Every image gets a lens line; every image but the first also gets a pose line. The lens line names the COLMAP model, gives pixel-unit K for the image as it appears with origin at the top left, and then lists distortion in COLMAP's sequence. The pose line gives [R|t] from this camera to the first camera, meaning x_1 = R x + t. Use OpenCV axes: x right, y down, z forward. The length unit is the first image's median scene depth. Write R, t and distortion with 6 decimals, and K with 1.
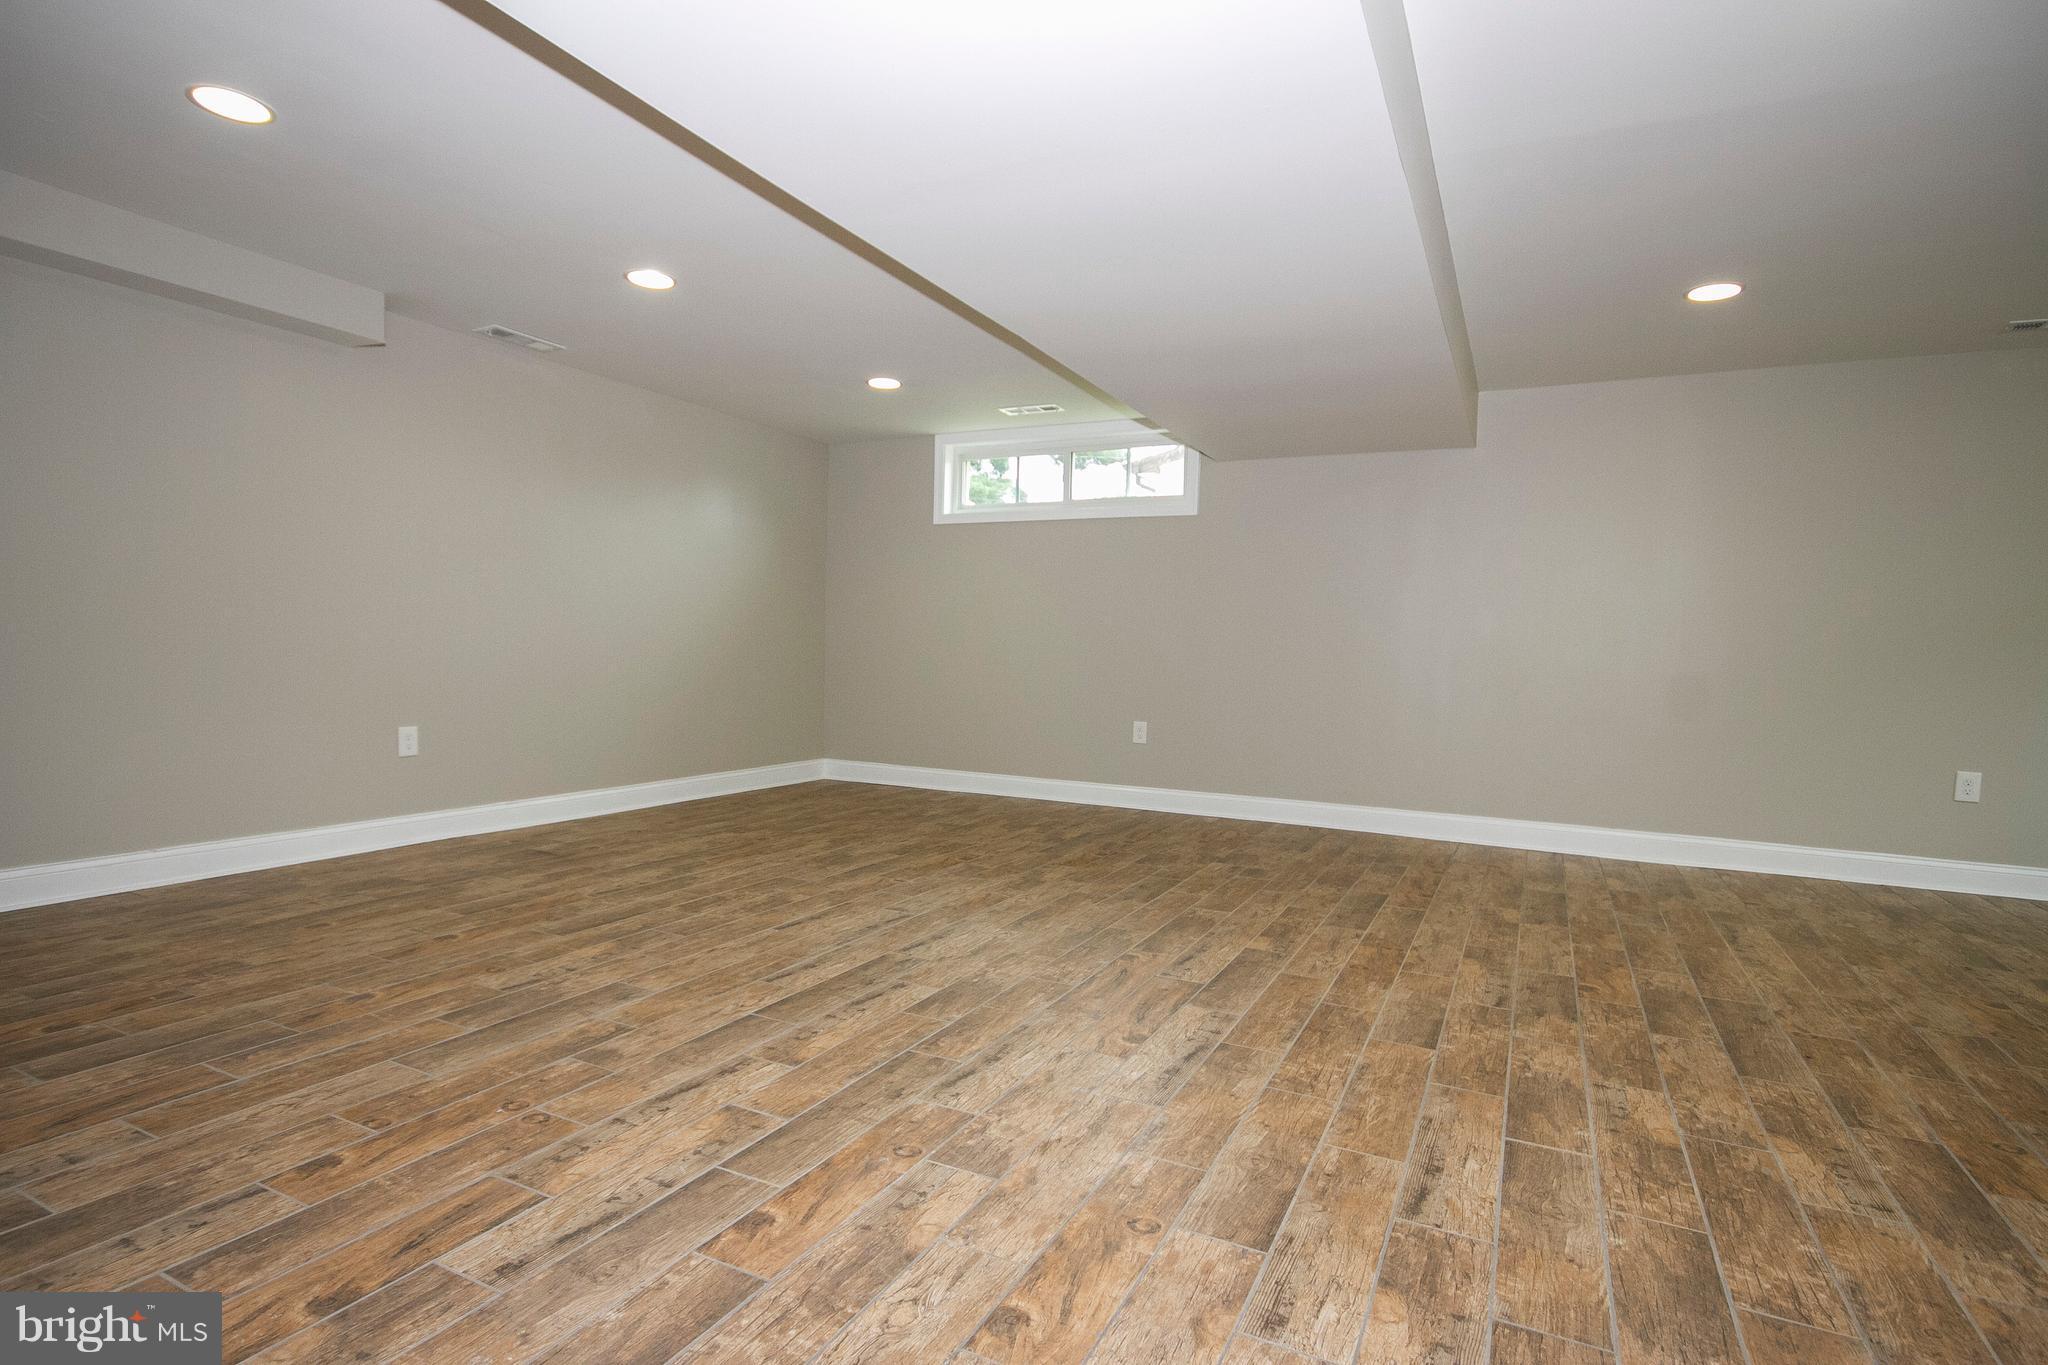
lens RADIAL K [[1021.9, 0, 1019.6], [0, 1021.9, 707.7], [0, 0, 1]] dist [-0.001226, -0.001475]
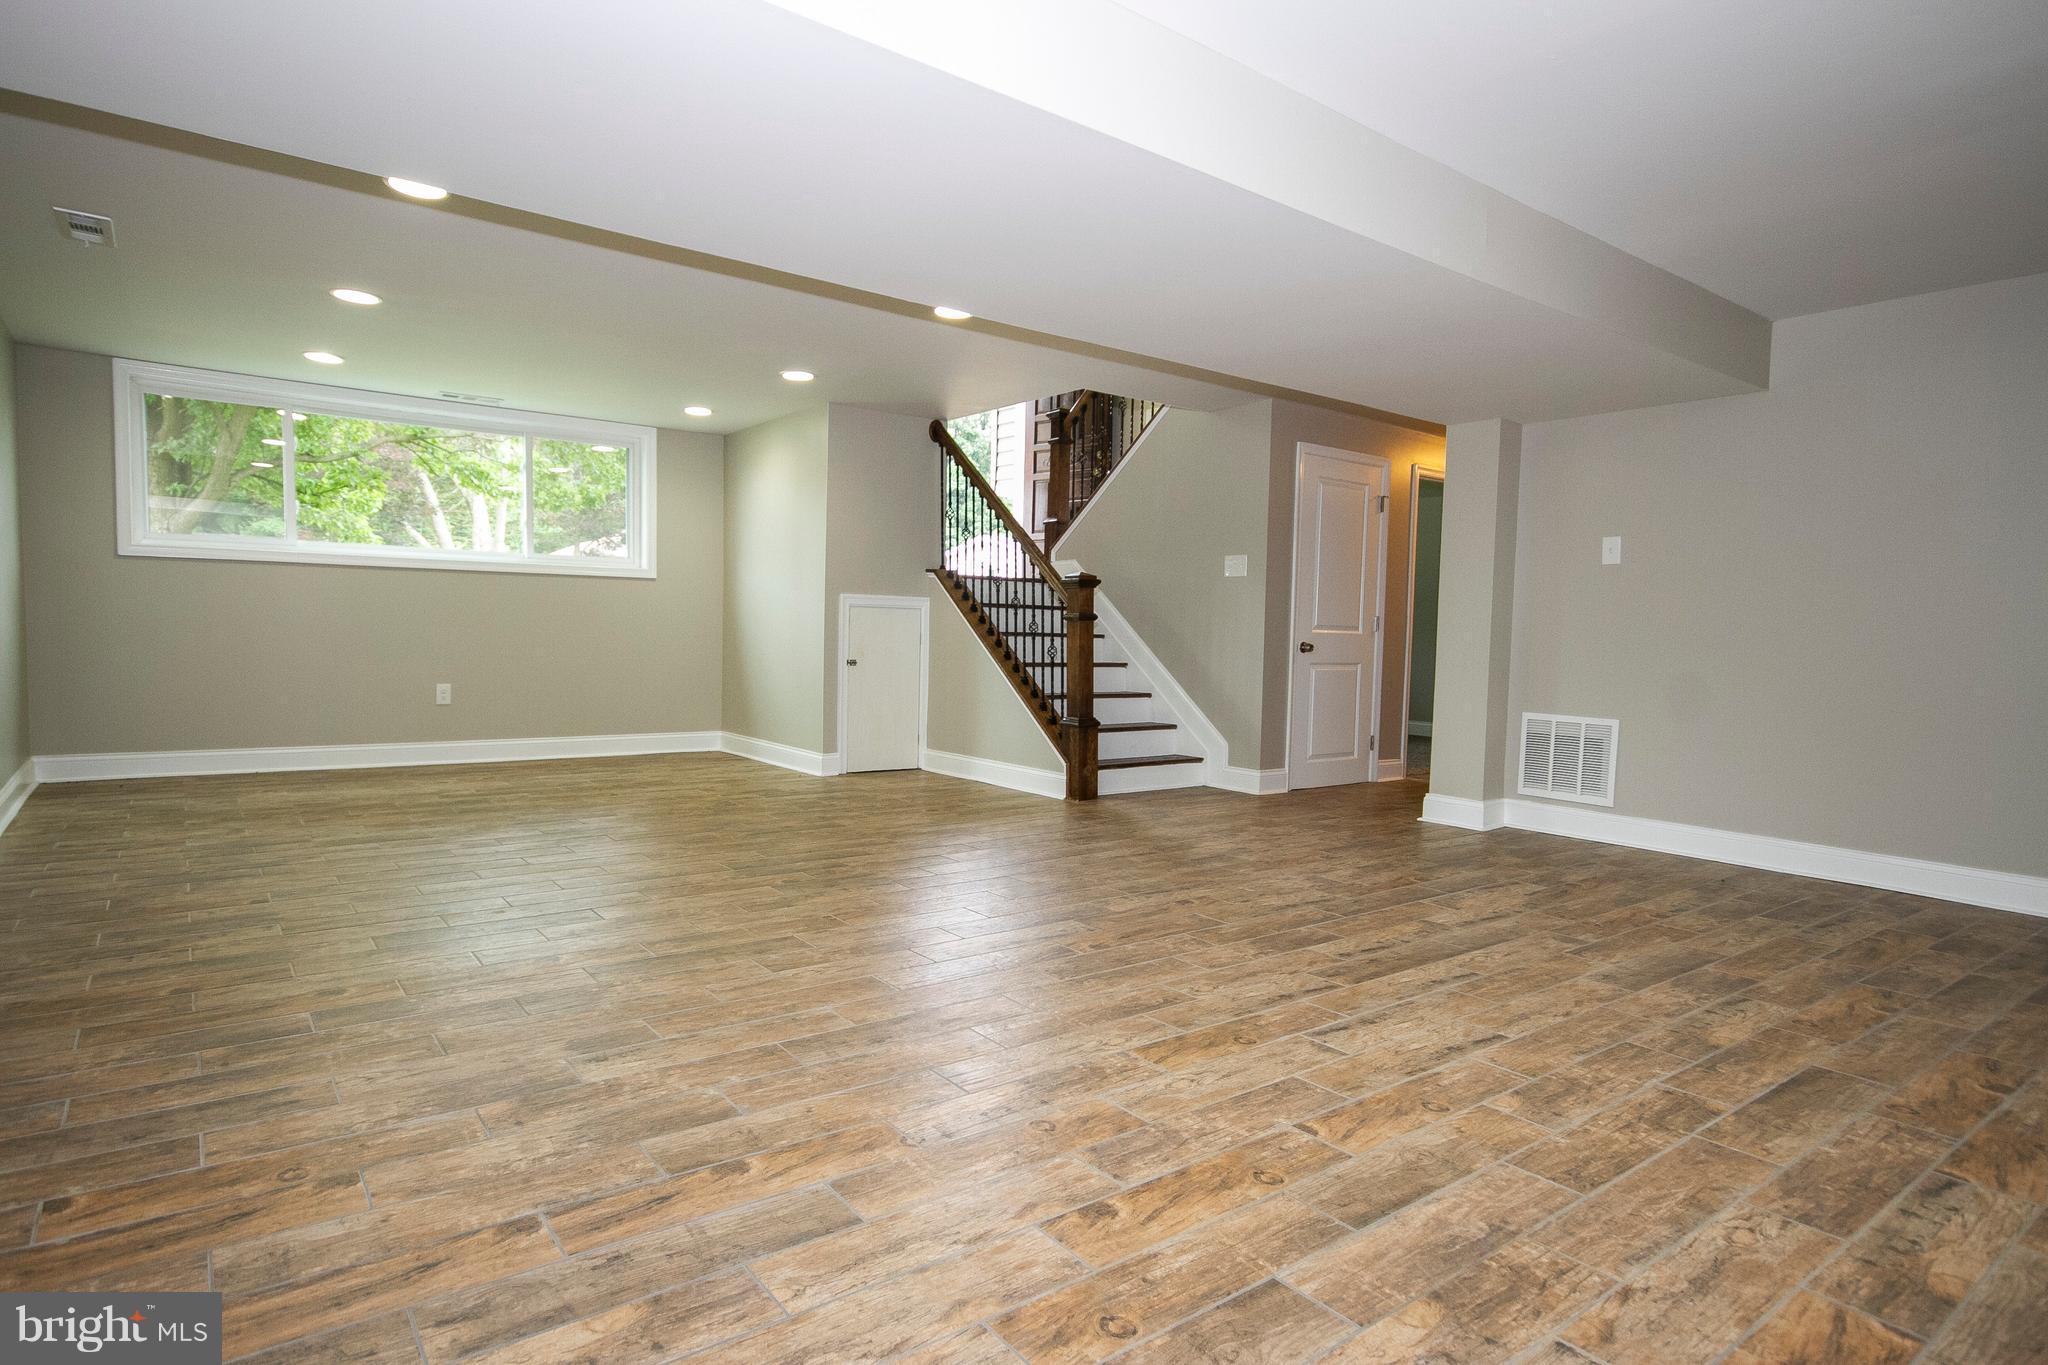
lens RADIAL K [[1117.6, 0, 1023.5], [0, 1117.6, 701.5], [0, 0, 1]] dist [0.001849, 0.002339]
pose [[-0.898615, -0.072593, 0.432690, -0.311581], [-0.020562, 0.992101, 0.123742, -0.136455], [-0.438255, 0.102299, -0.893010, 2.225943]]
